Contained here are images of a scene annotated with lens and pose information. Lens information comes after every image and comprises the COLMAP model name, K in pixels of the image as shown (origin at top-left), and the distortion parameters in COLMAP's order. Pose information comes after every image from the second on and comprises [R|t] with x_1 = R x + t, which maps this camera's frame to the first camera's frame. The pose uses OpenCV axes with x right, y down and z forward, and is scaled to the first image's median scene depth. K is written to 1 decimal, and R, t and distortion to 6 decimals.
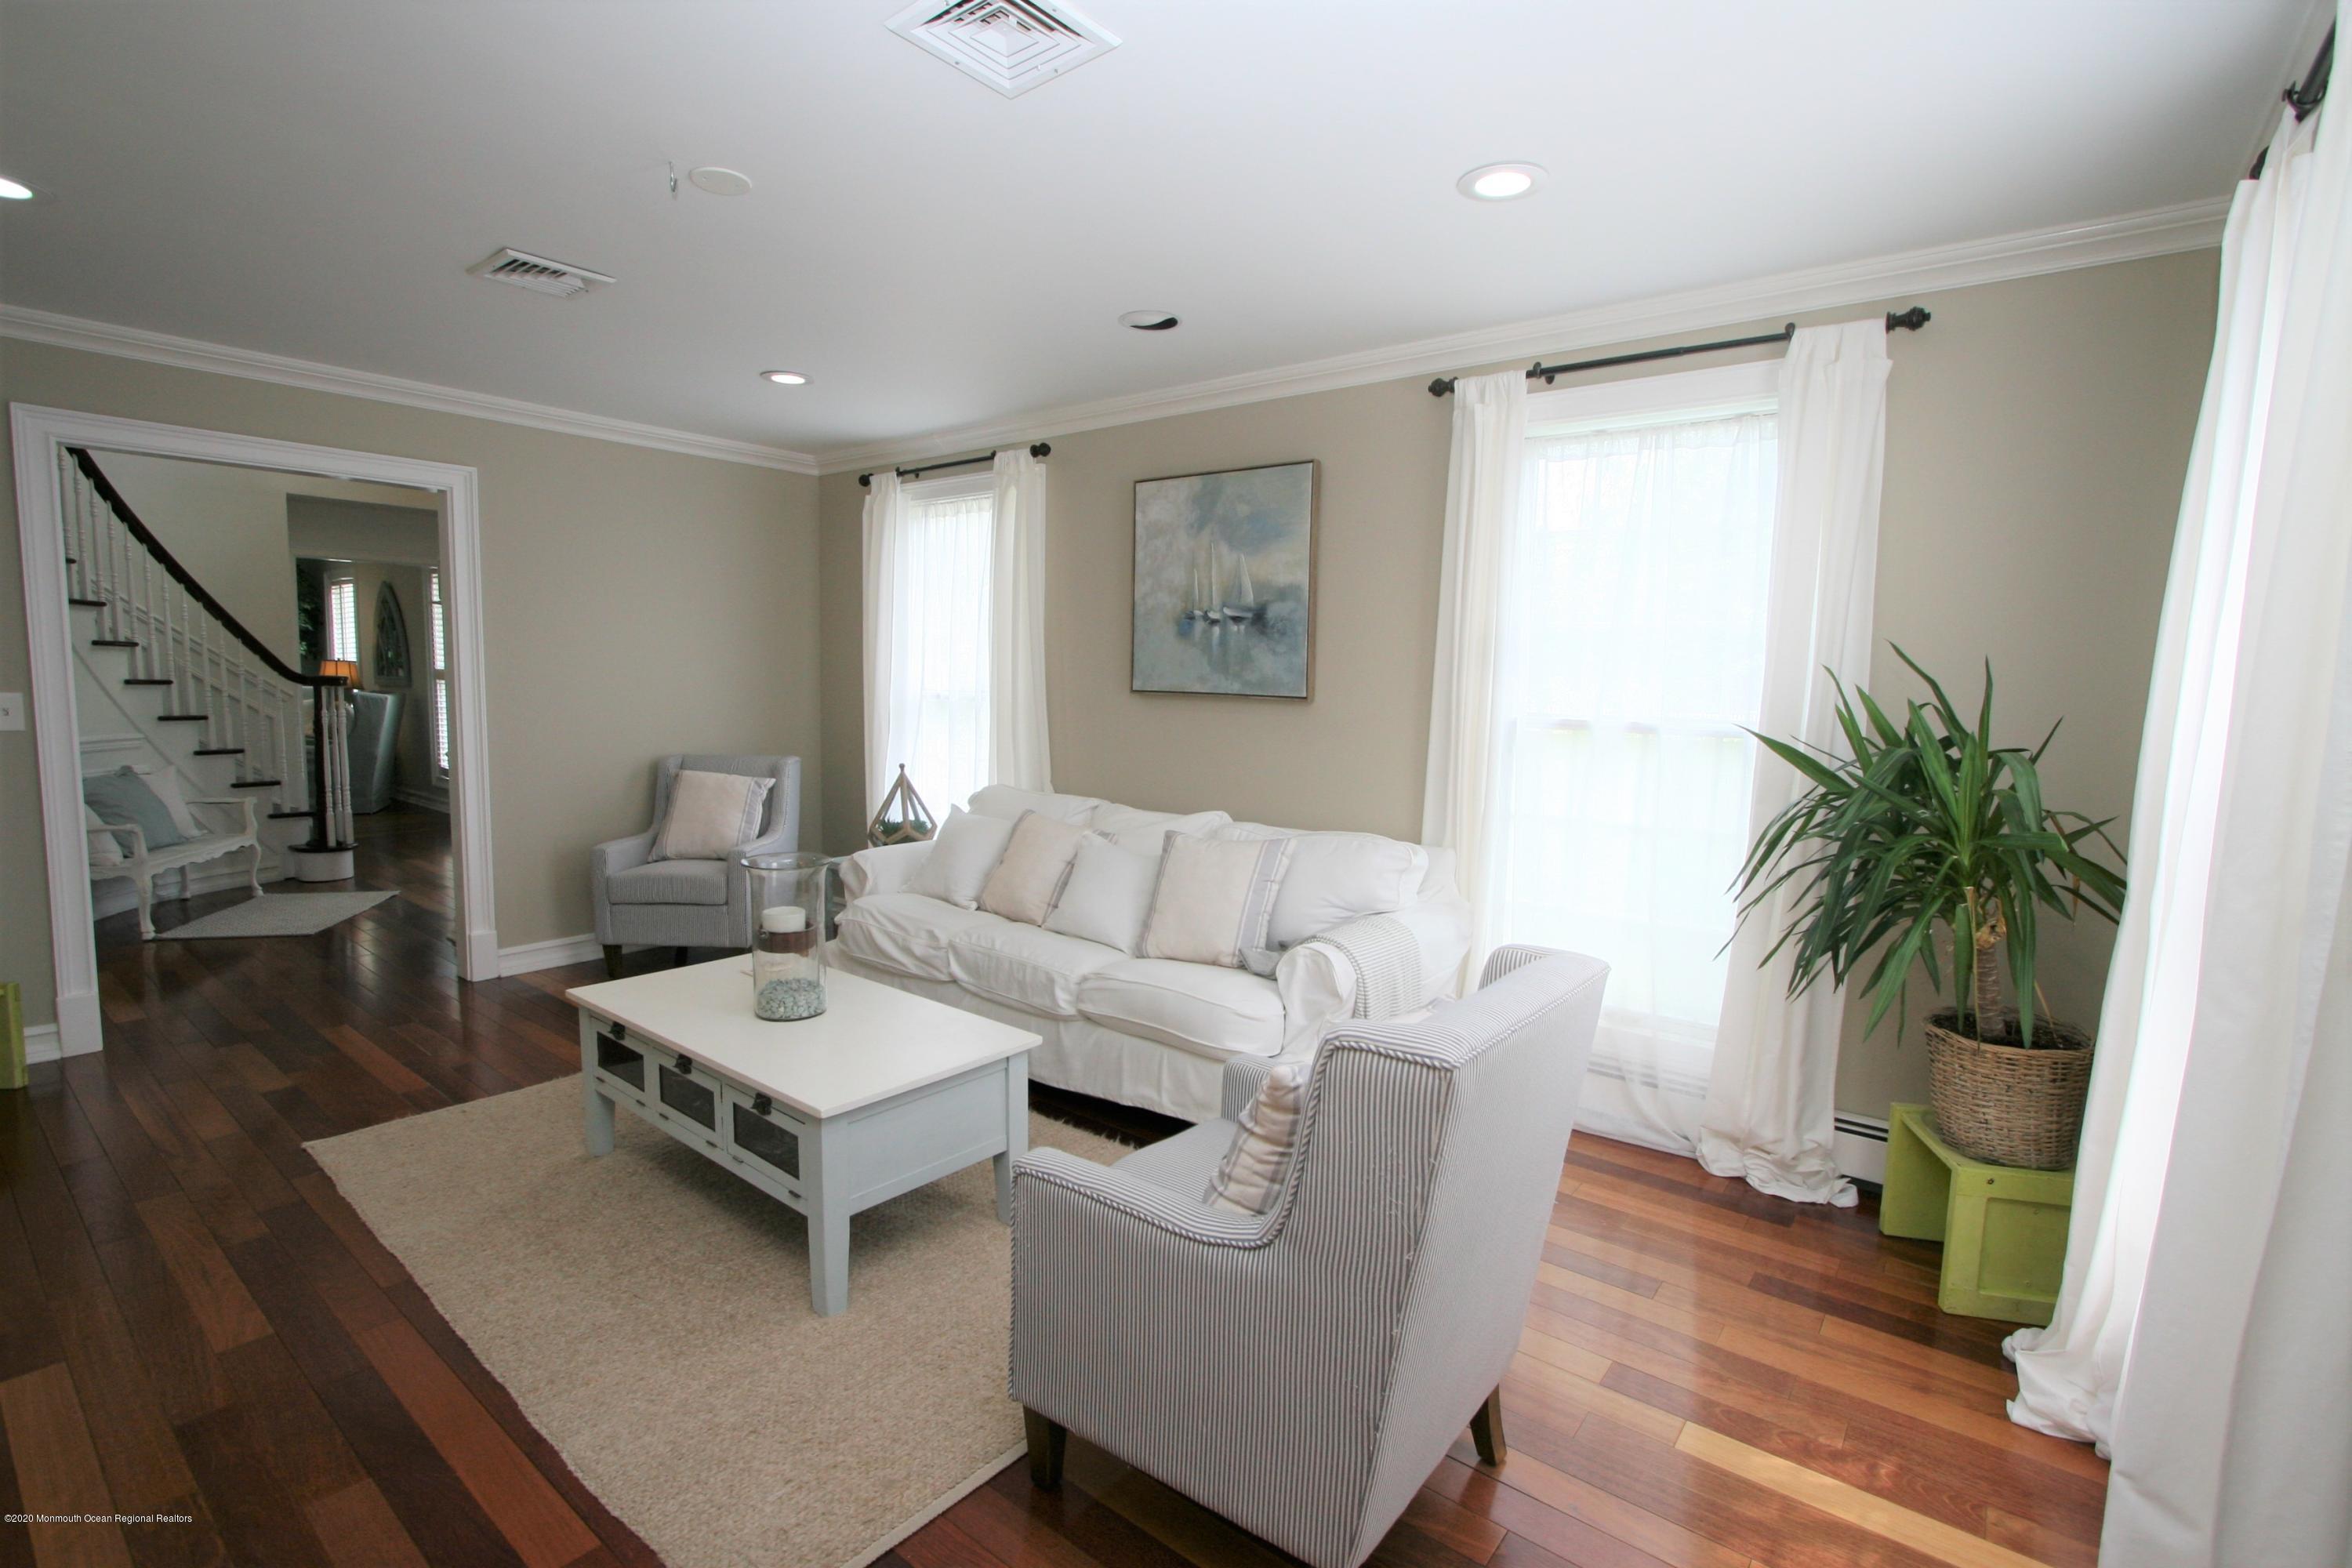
lens RADIAL K [[1082.6, 0, 1181.0], [0, 1082.6, 785.6], [0, 0, 1]] dist [-0.013599, 0.004313]
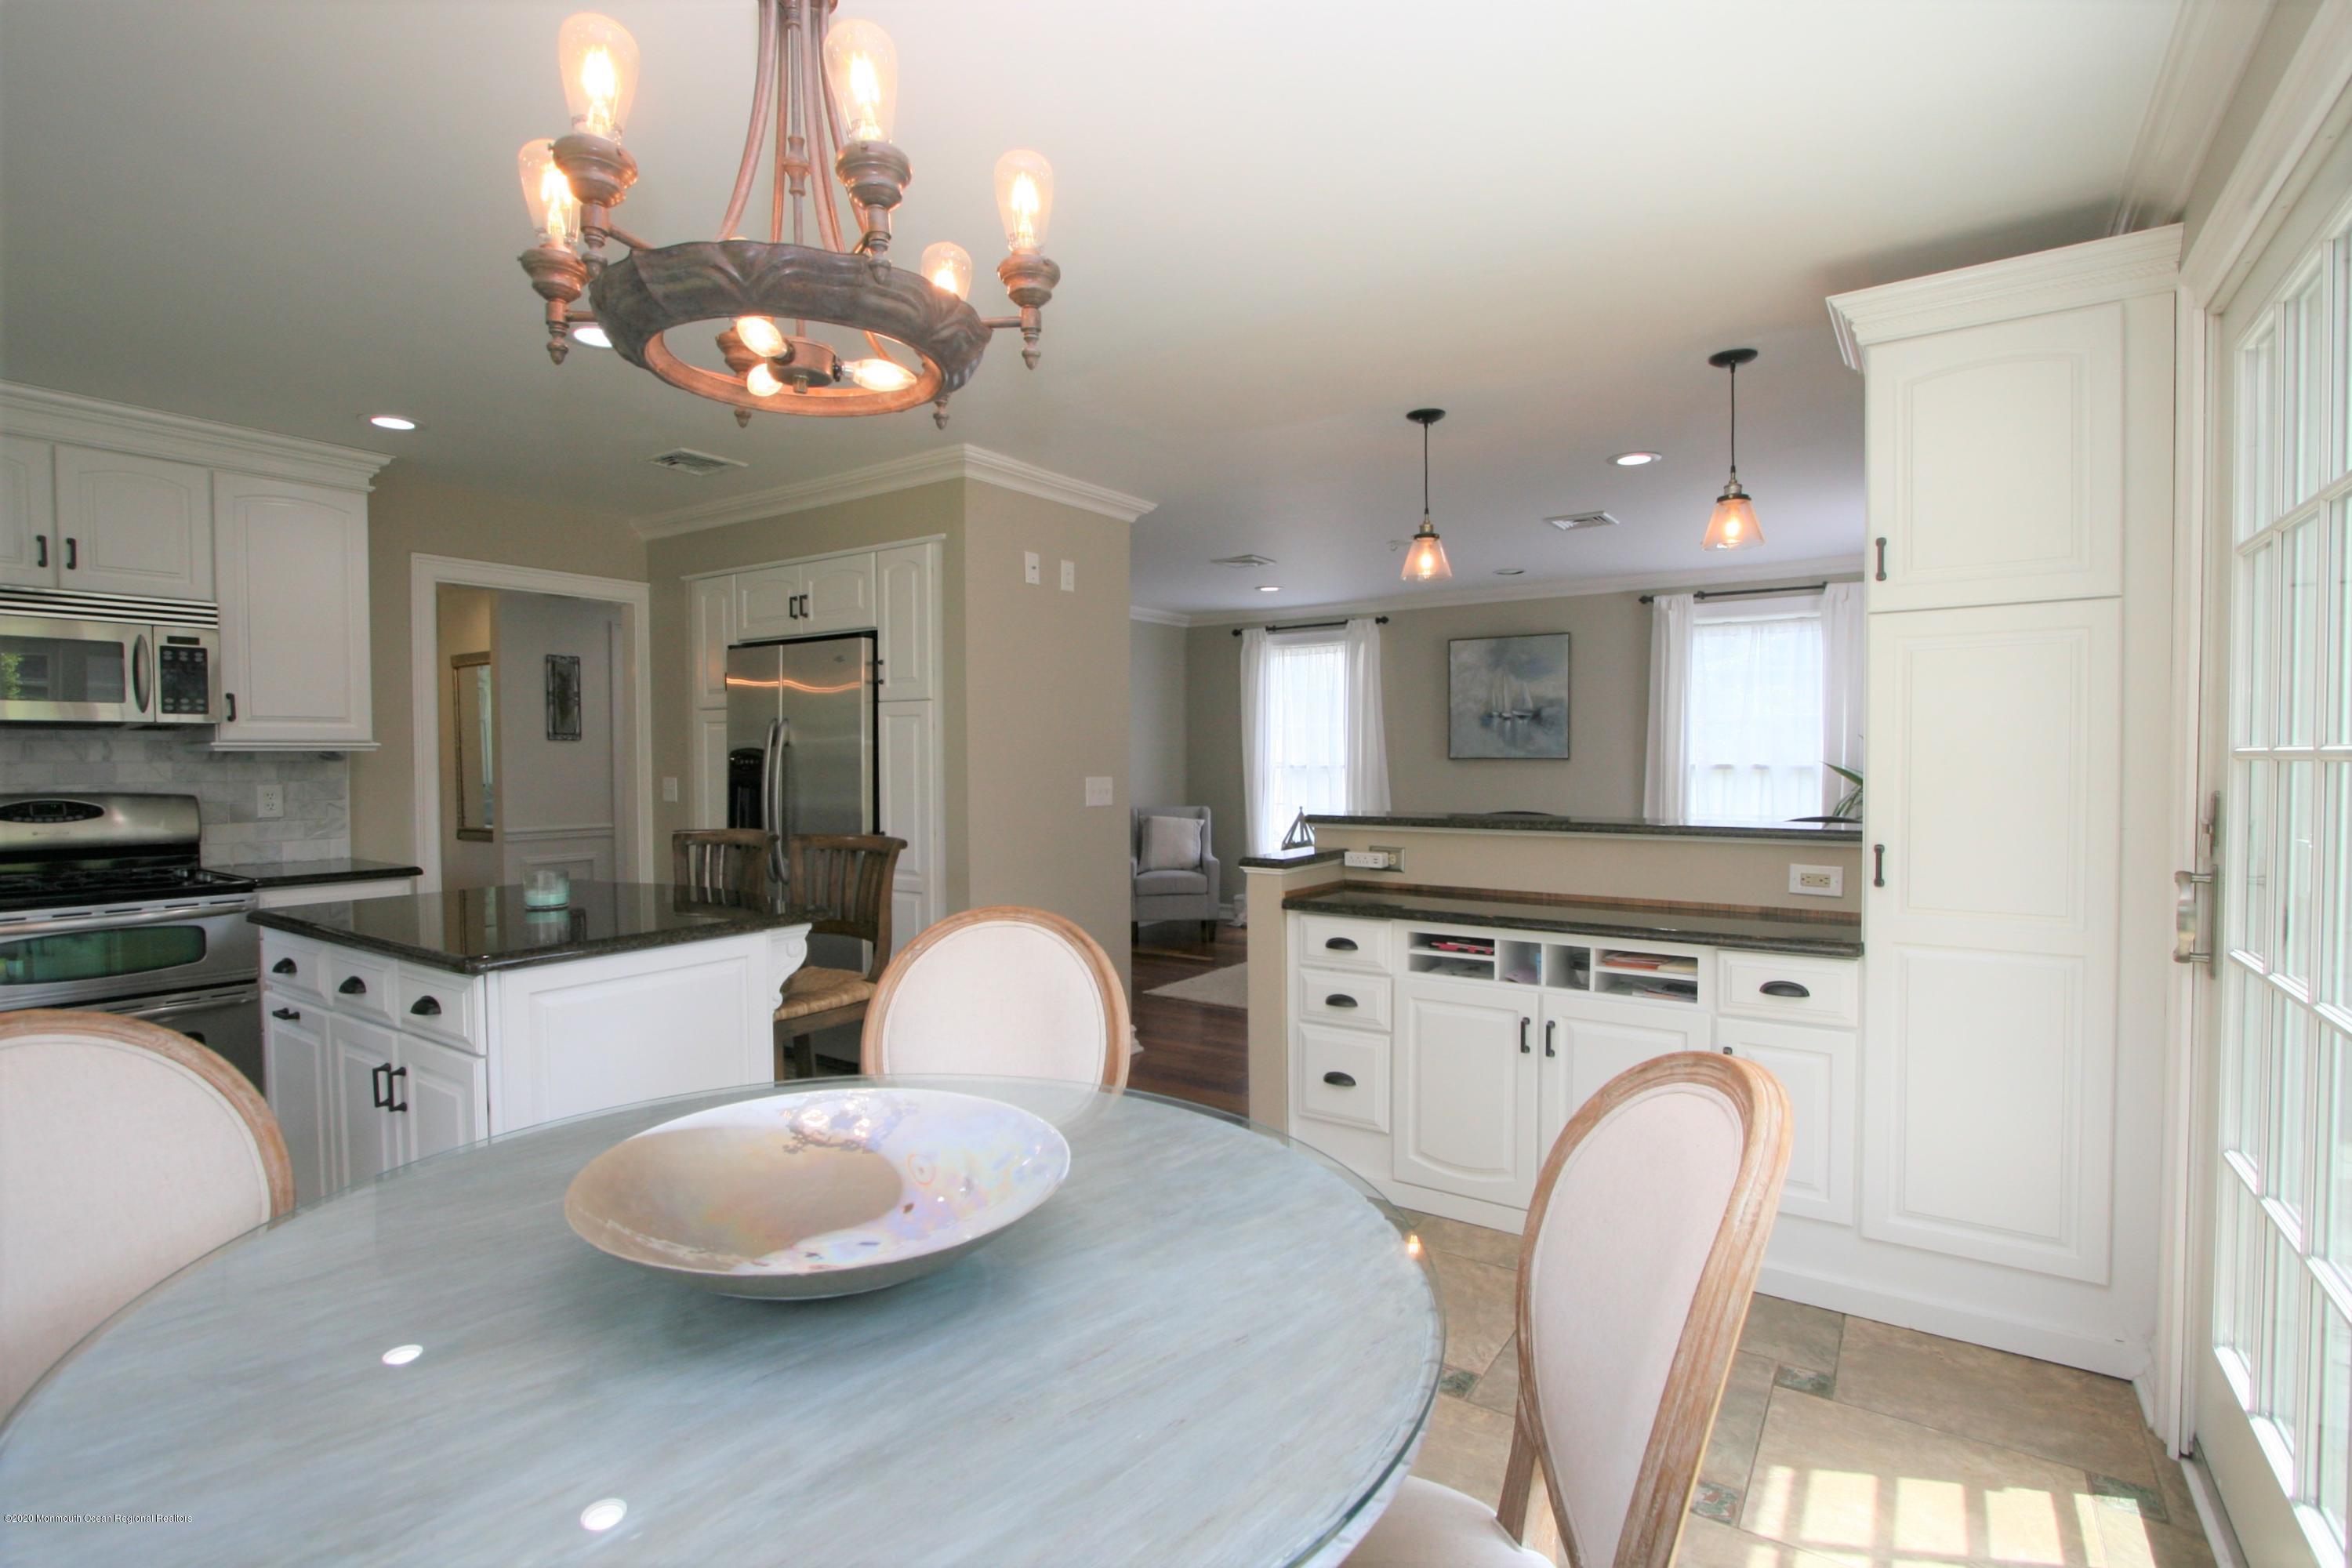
lens RADIAL K [[1116.6, 0, 1184.6], [0, 1116.6, 785.2], [0, 0, 1]] dist [-0.021746, 0.004372]
pose [[0.997054, -0.027069, 0.071774, -0.653625], [0.032578, 0.996519, -0.076736, 0.085606], [-0.069447, 0.078848, 0.994465, -0.812590]]
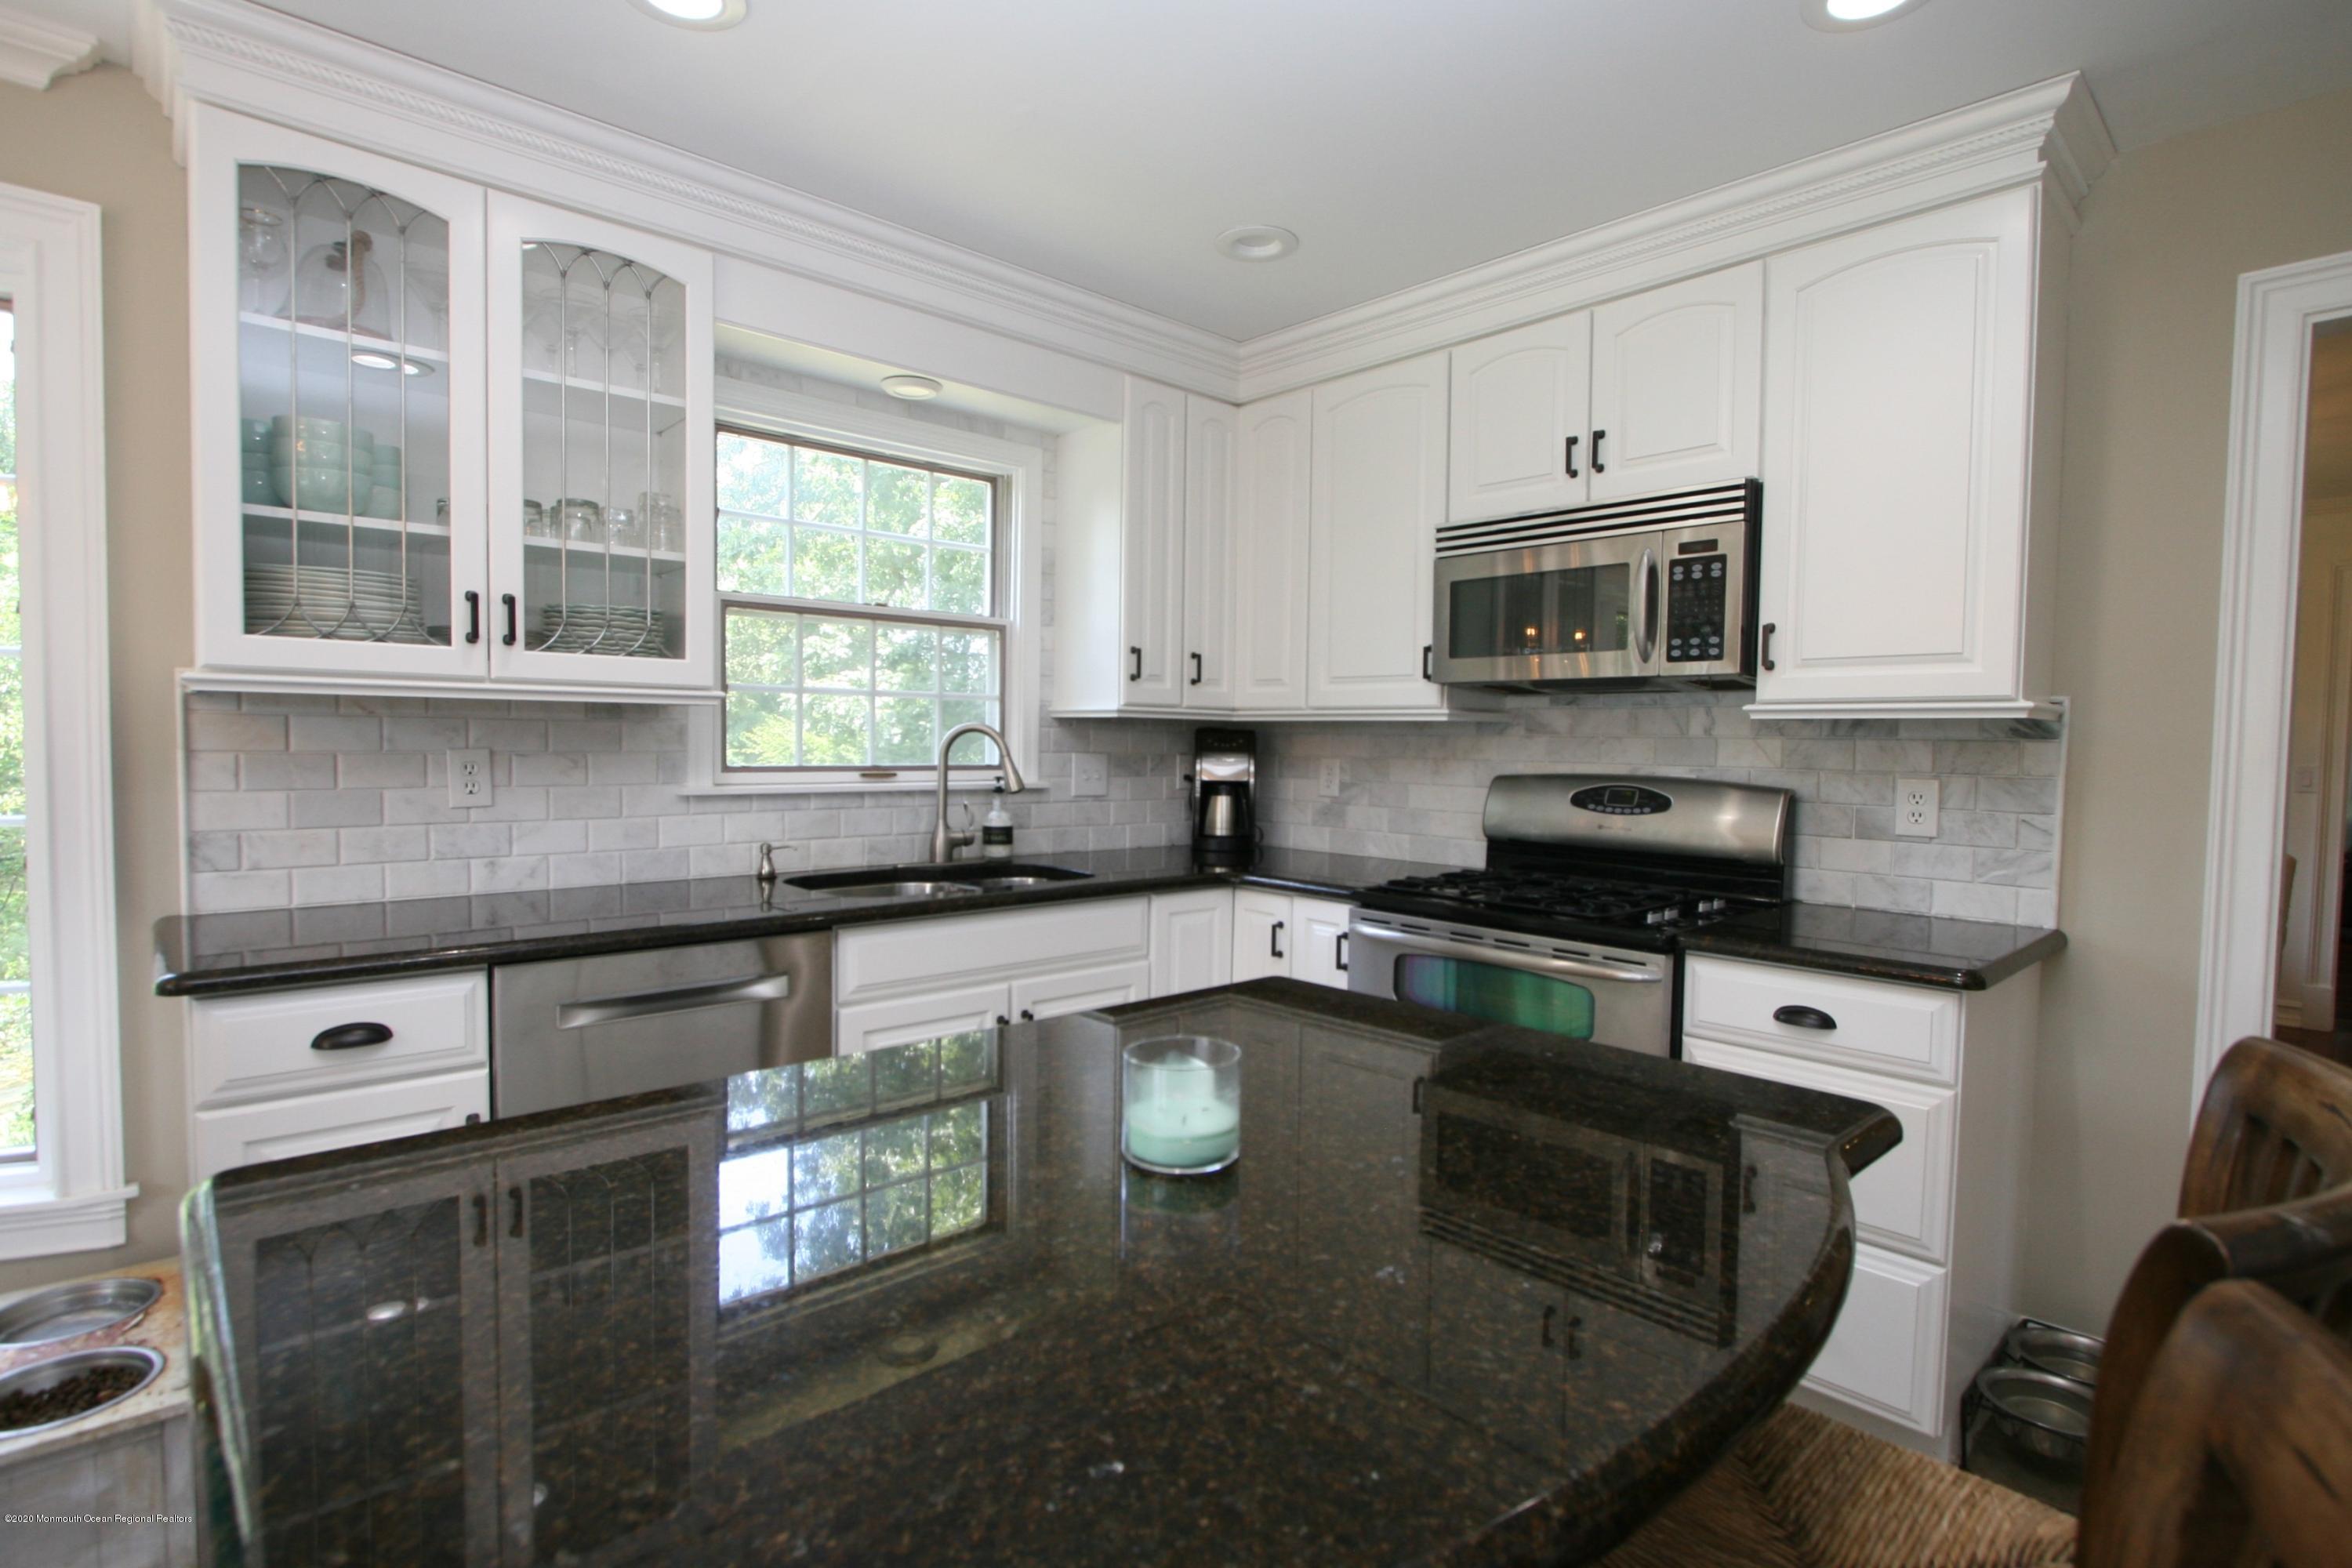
lens RADIAL K [[1147.4, 0, 1176.0], [0, 1147.4, 784.0], [0, 0, 1]] dist [-0.012157, 0.000218]
pose [[-0.154304, 0.018703, -0.987846, -0.764426], [-0.118766, 0.992220, 0.037338, 0.004920], [0.980859, 0.123084, -0.150882, -0.022994]]
